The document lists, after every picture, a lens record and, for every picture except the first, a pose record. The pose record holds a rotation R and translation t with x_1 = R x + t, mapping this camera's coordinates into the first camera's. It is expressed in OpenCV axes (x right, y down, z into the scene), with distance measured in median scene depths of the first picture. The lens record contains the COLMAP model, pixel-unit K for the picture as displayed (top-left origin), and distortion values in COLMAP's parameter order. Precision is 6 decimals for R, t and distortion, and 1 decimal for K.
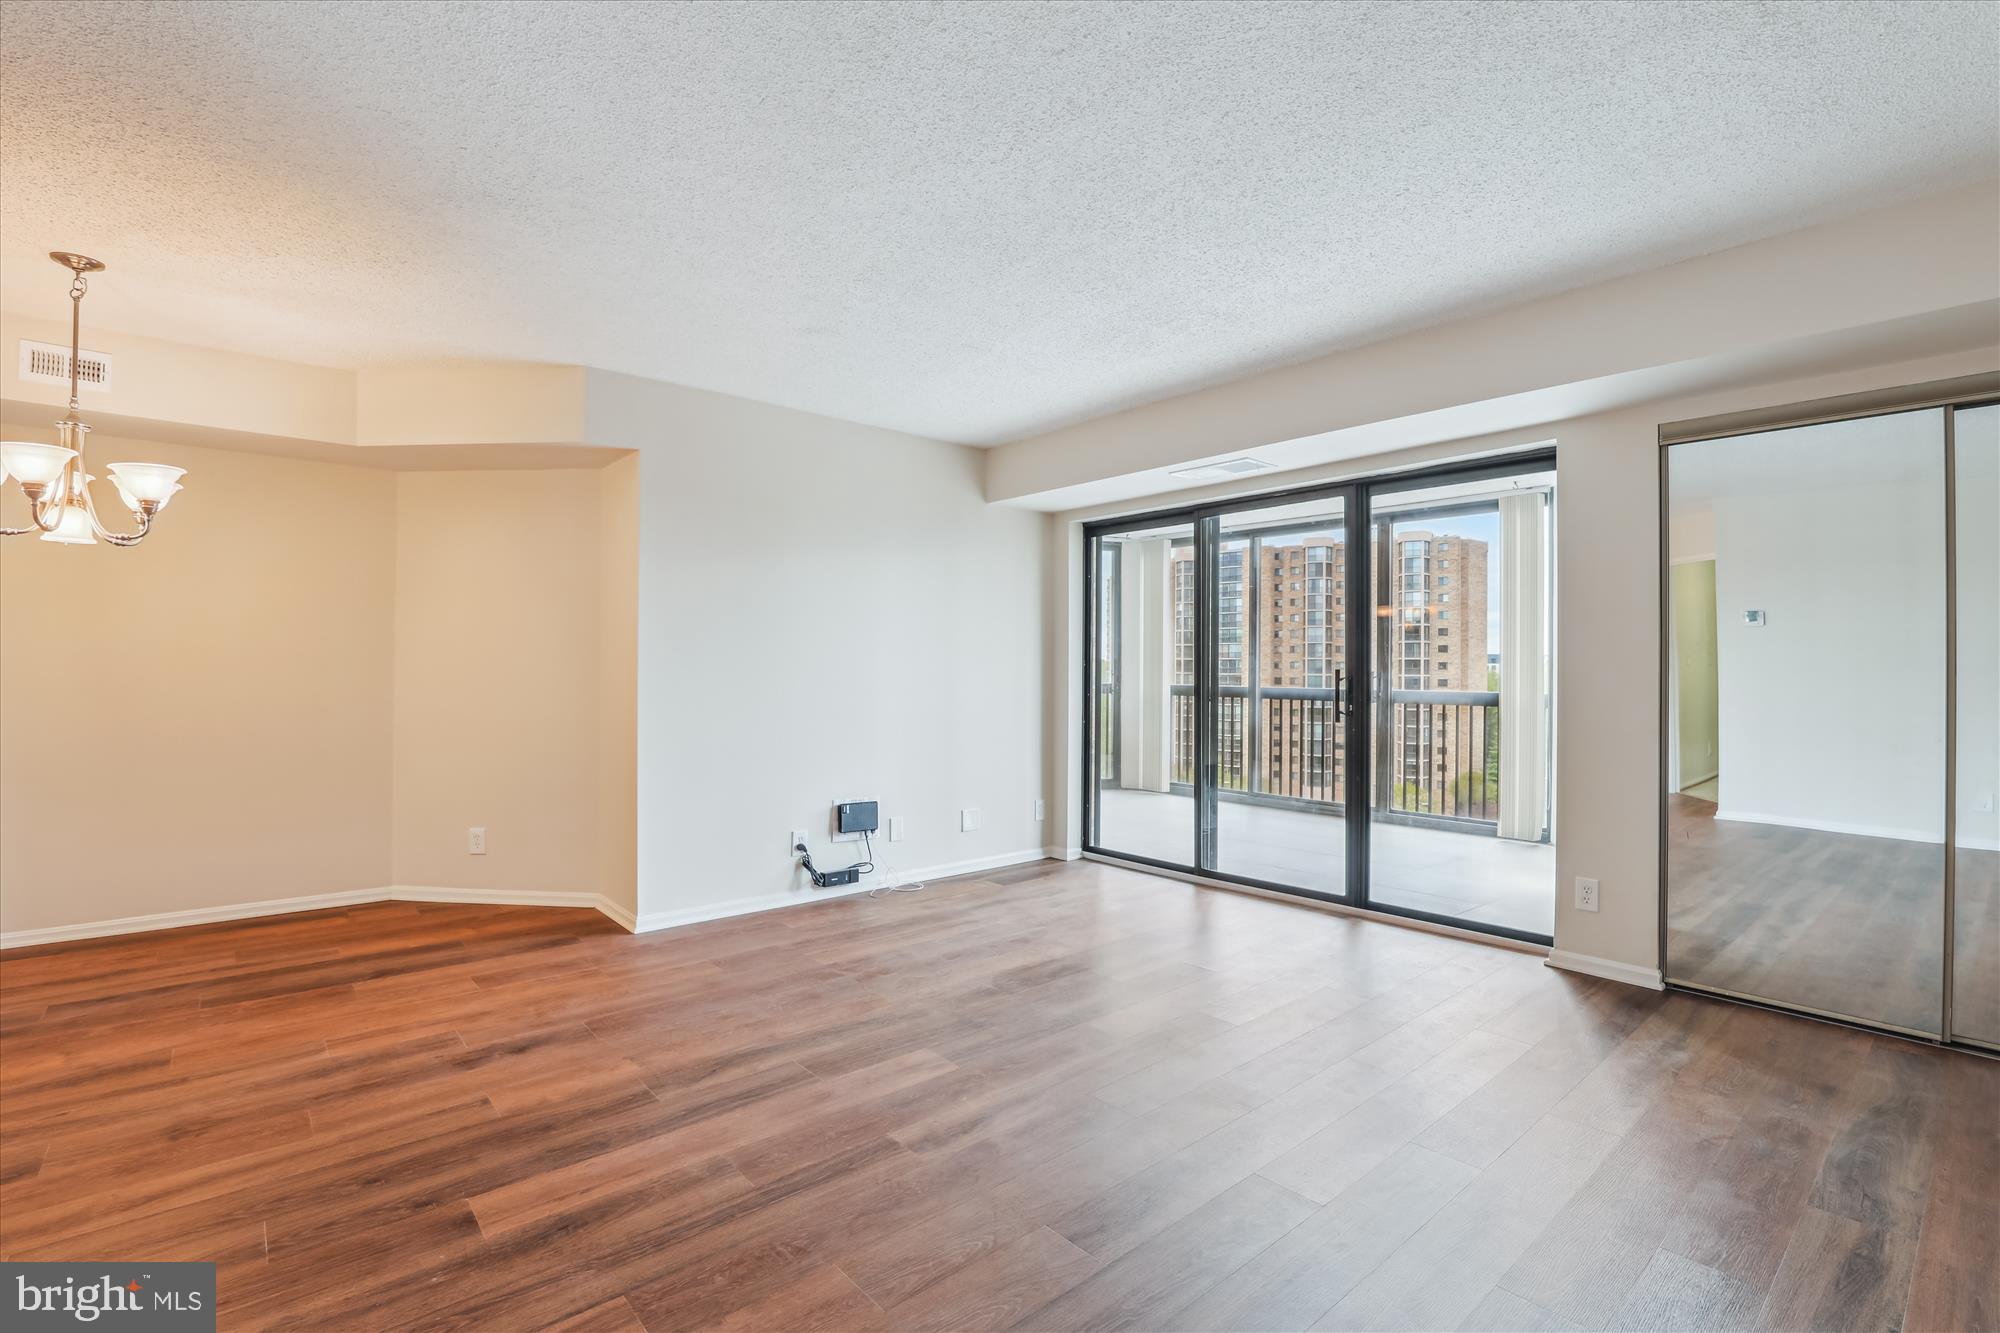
lens RADIAL K [[924.9, 0, 995.1], [0, 924.9, 668.1], [0, 0, 1]] dist [-0.034377, 0.006112]
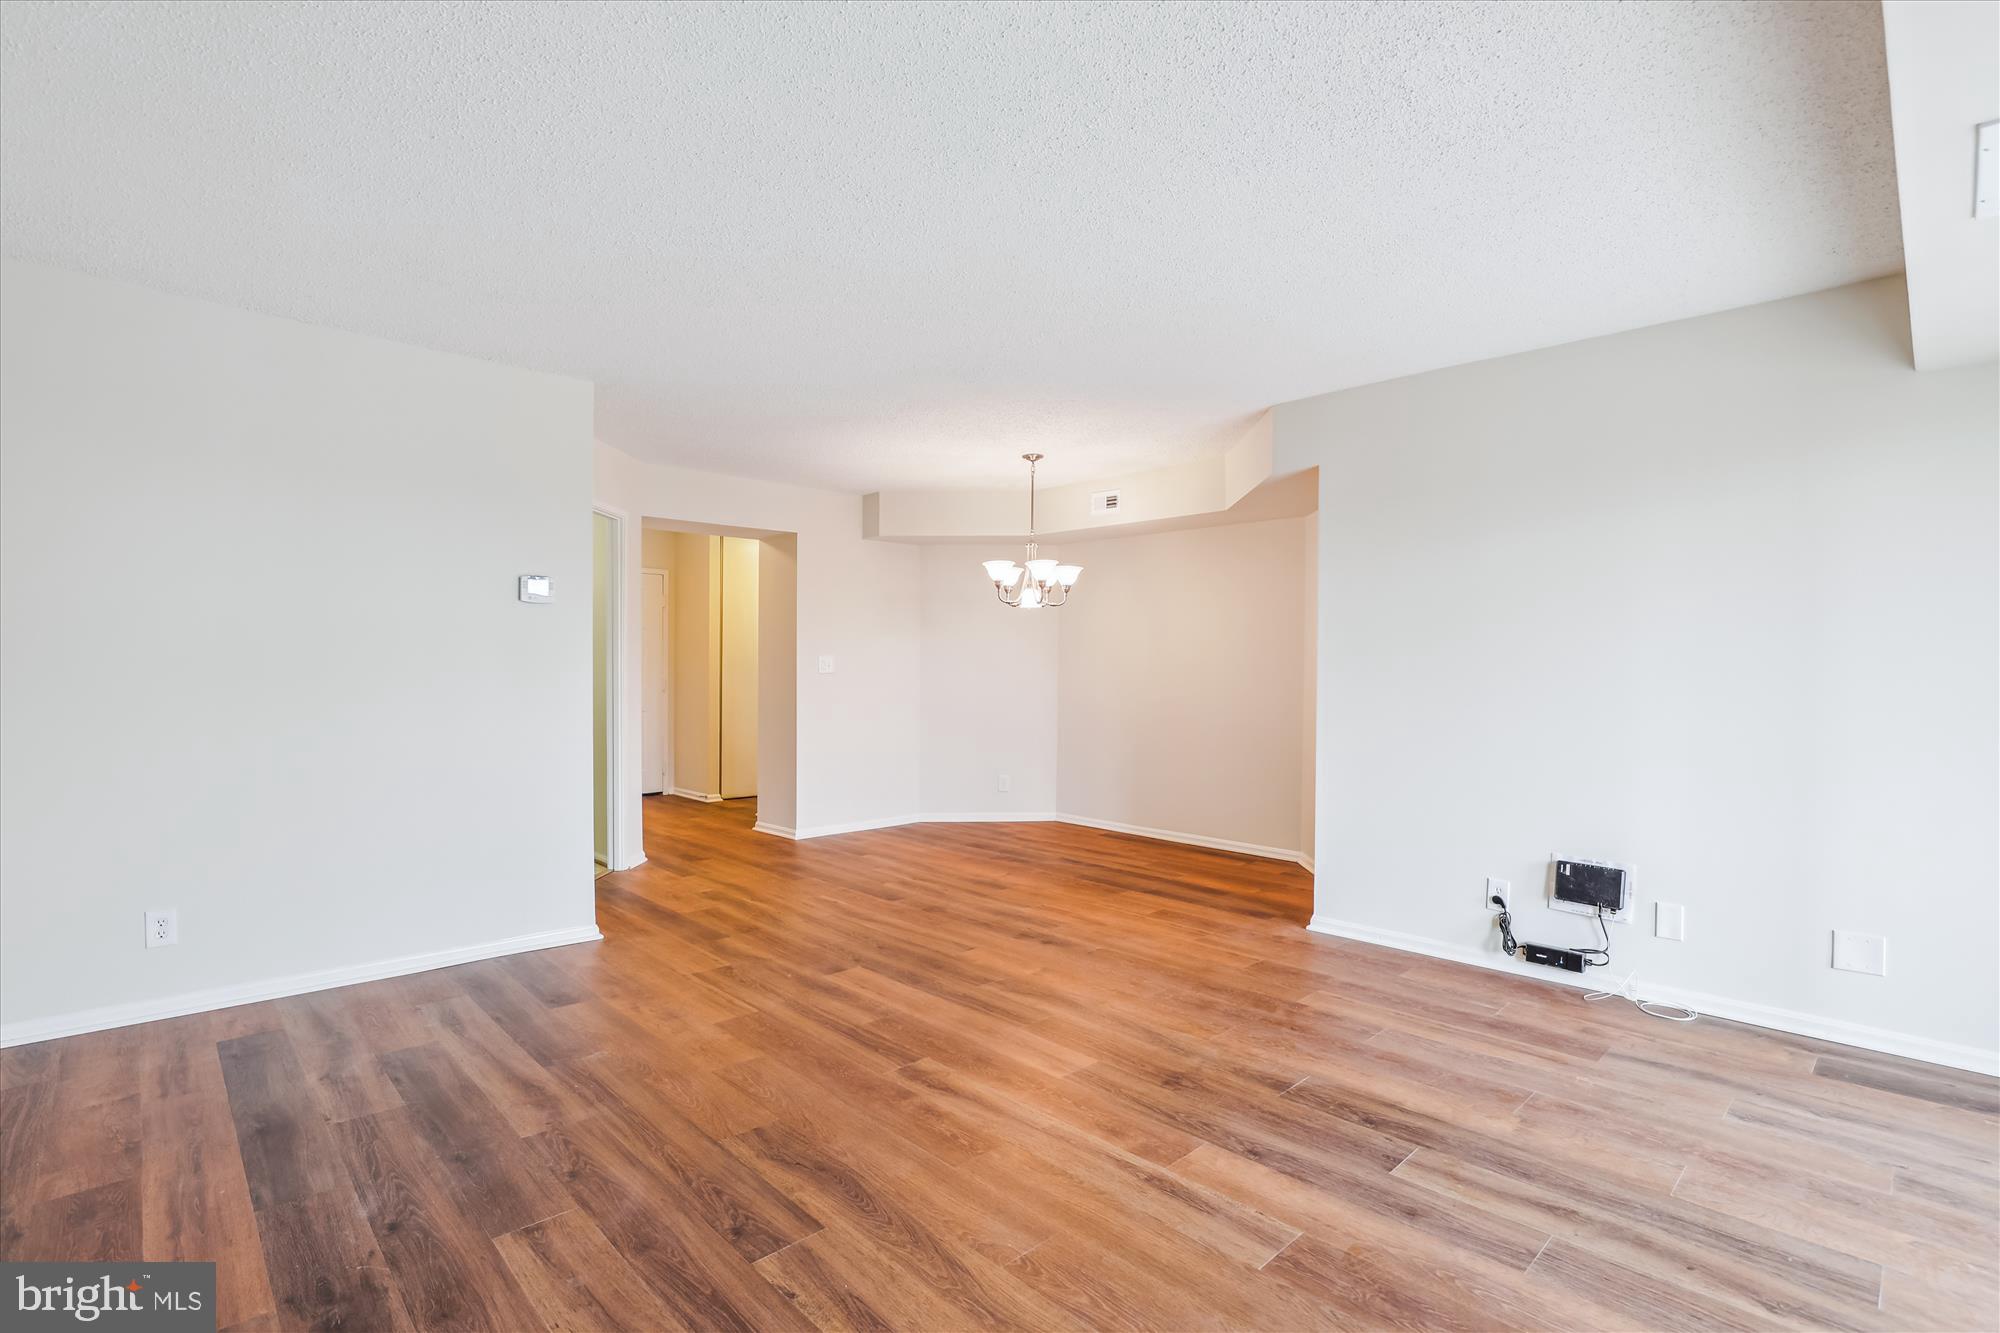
lens RADIAL K [[924.9, 0, 1014.0], [0, 924.9, 677.9], [0, 0, 1]] dist [-0.034377, 0.006112]
pose [[0.058390, 0.005112, -0.998281, 0.801401], [-0.008340, 0.999954, 0.004633, -0.000153], [0.998259, 0.008055, 0.058430, 0.756866]]
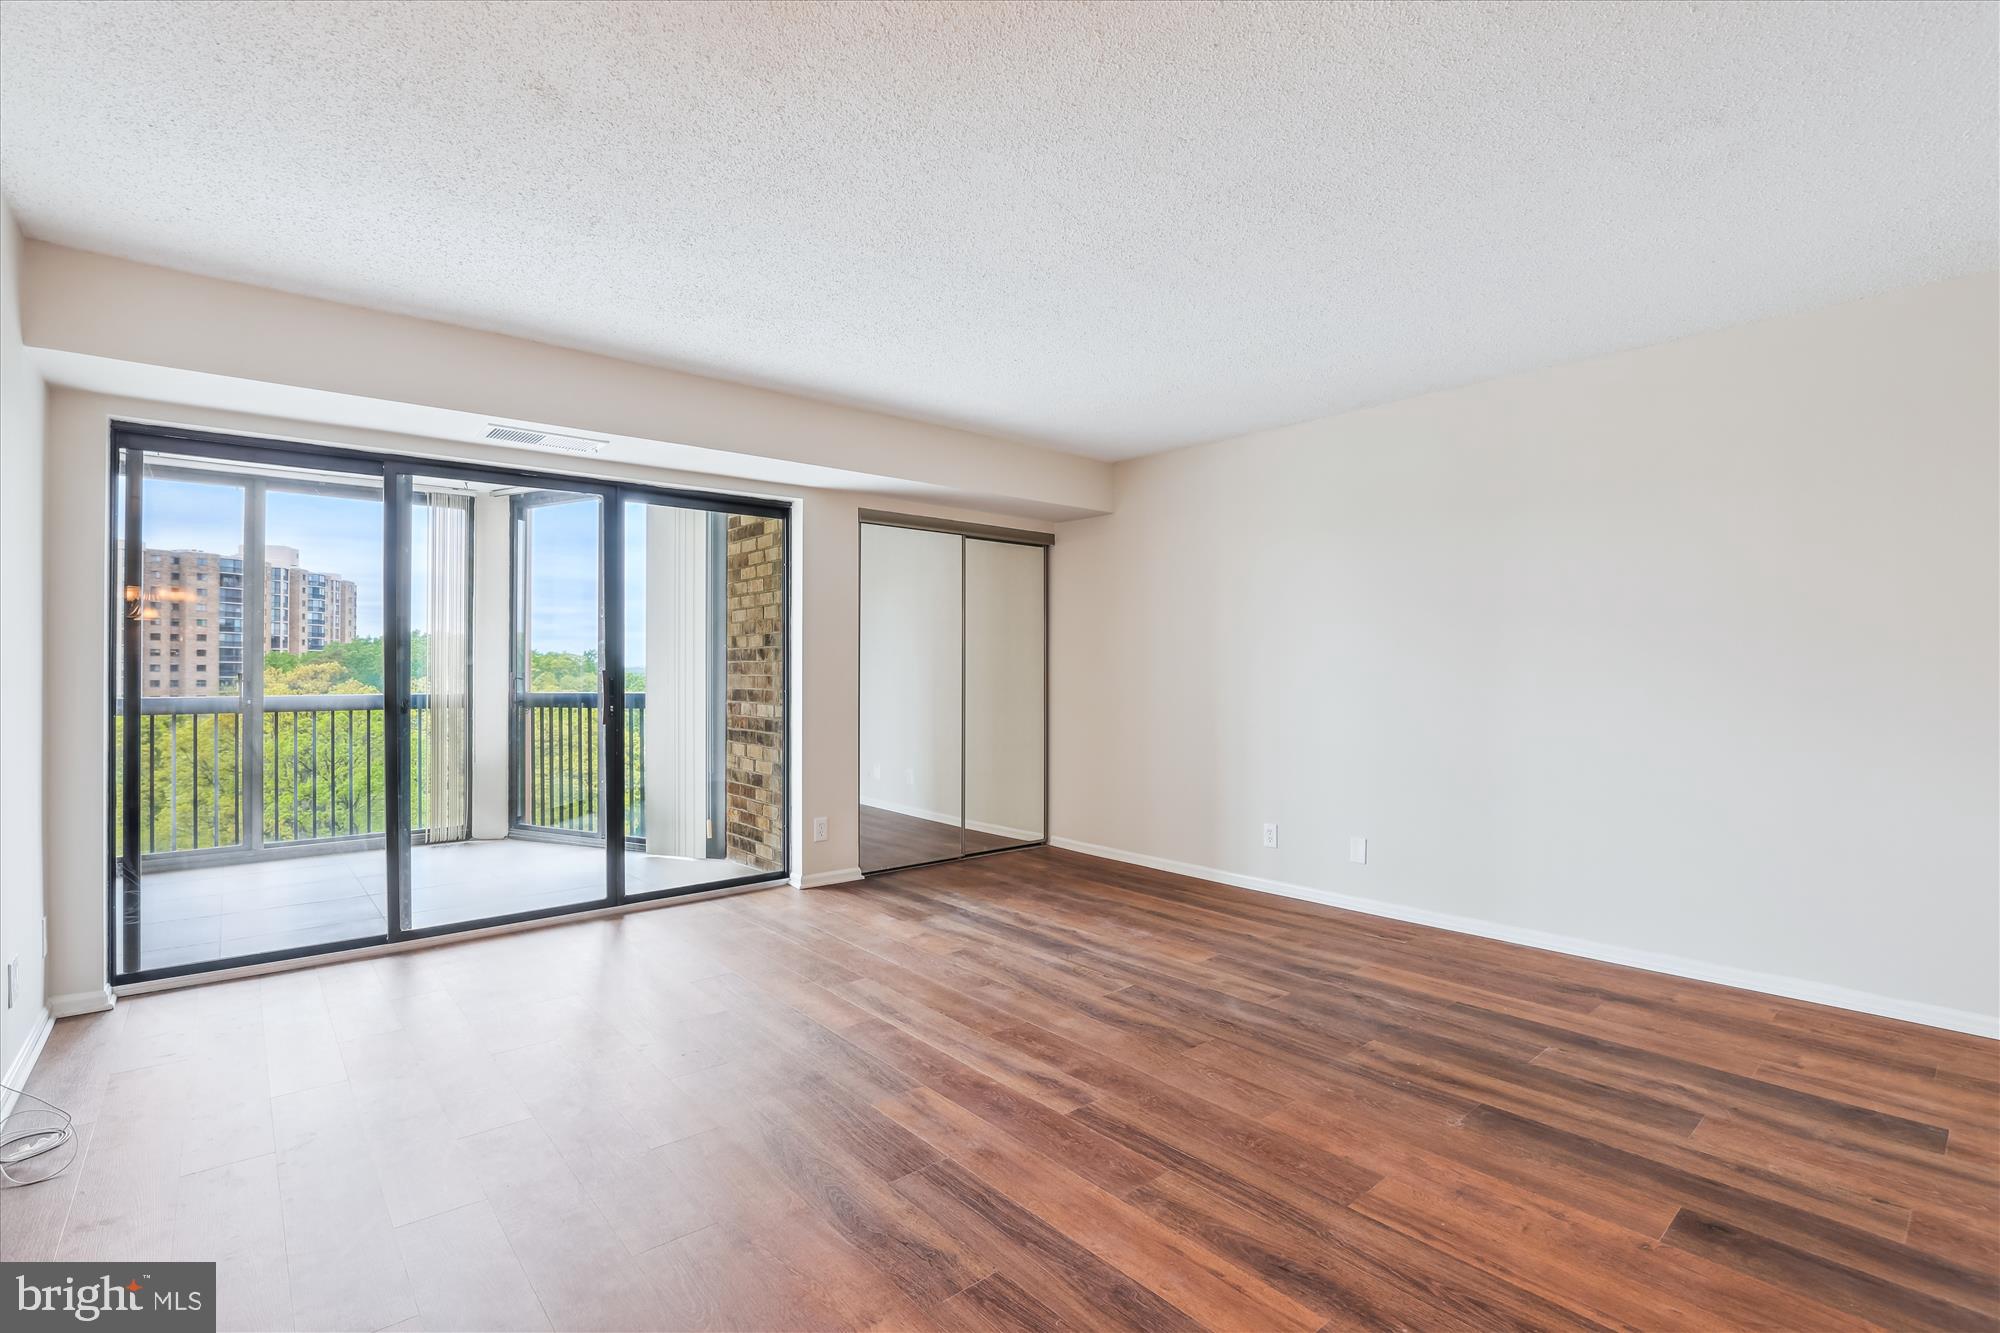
lens RADIAL K [[924.9, 0, 1035.5], [0, 924.9, 664.8], [0, 0, 1]] dist [-0.034377, 0.006112]
pose [[-0.025952, 0.000904, 0.999663, -0.847543], [0.003161, 0.999995, -0.000822, -0.002527], [-0.999658, 0.003139, -0.025955, 0.770833]]
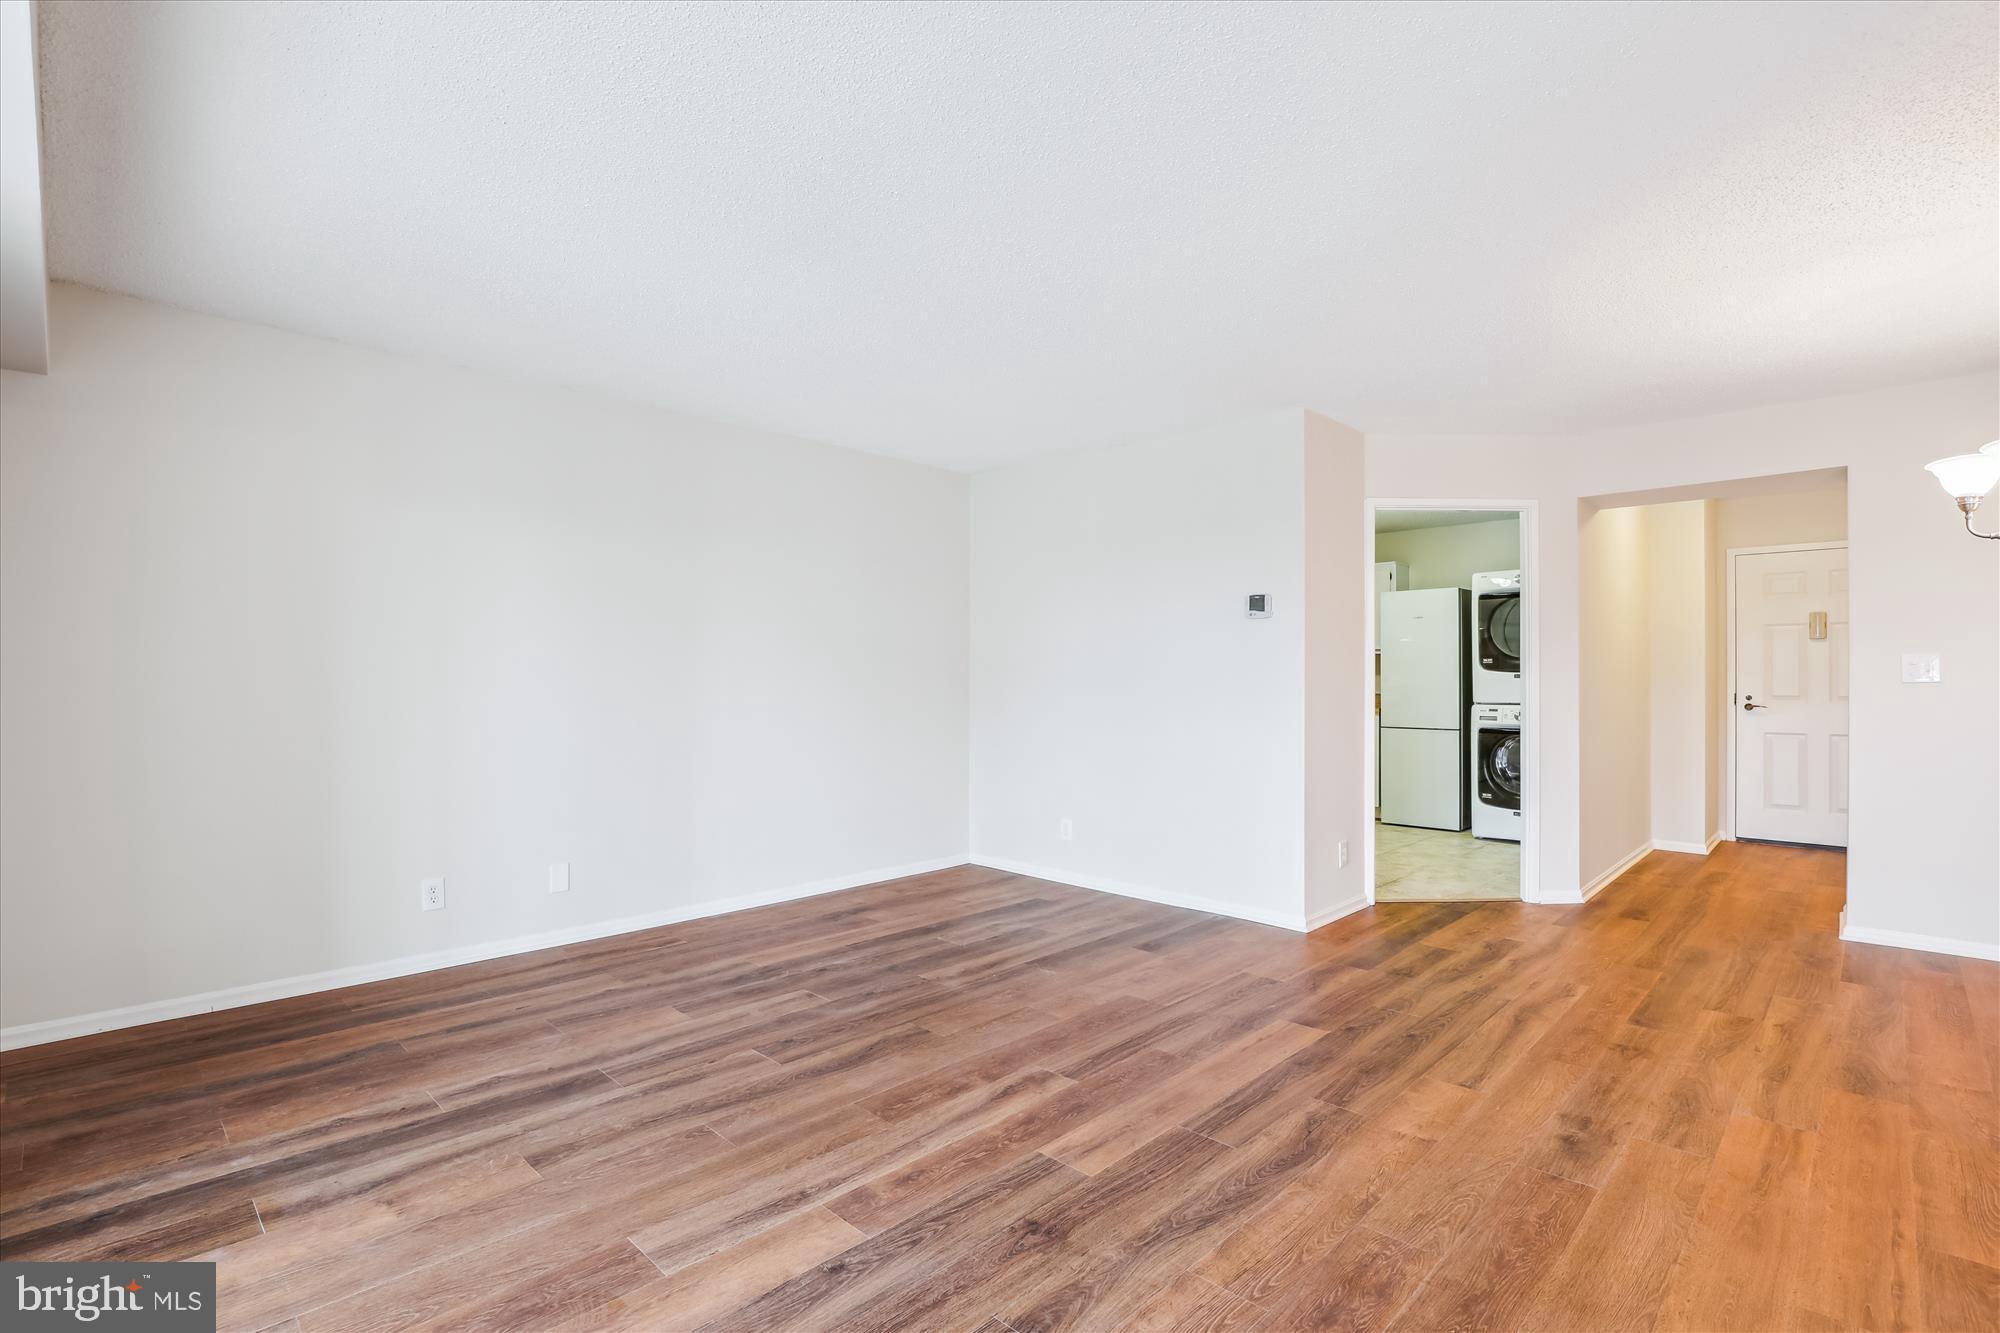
lens RADIAL K [[924.9, 0, 1000.8], [0, 924.9, 681.0], [0, 0, 1]] dist [-0.034377, 0.006112]
pose [[-0.995695, -0.004135, -0.092603, 0.063181], [-0.004884, 0.999957, 0.007871, -0.002730], [0.092566, 0.008290, -0.995672, 1.555962]]
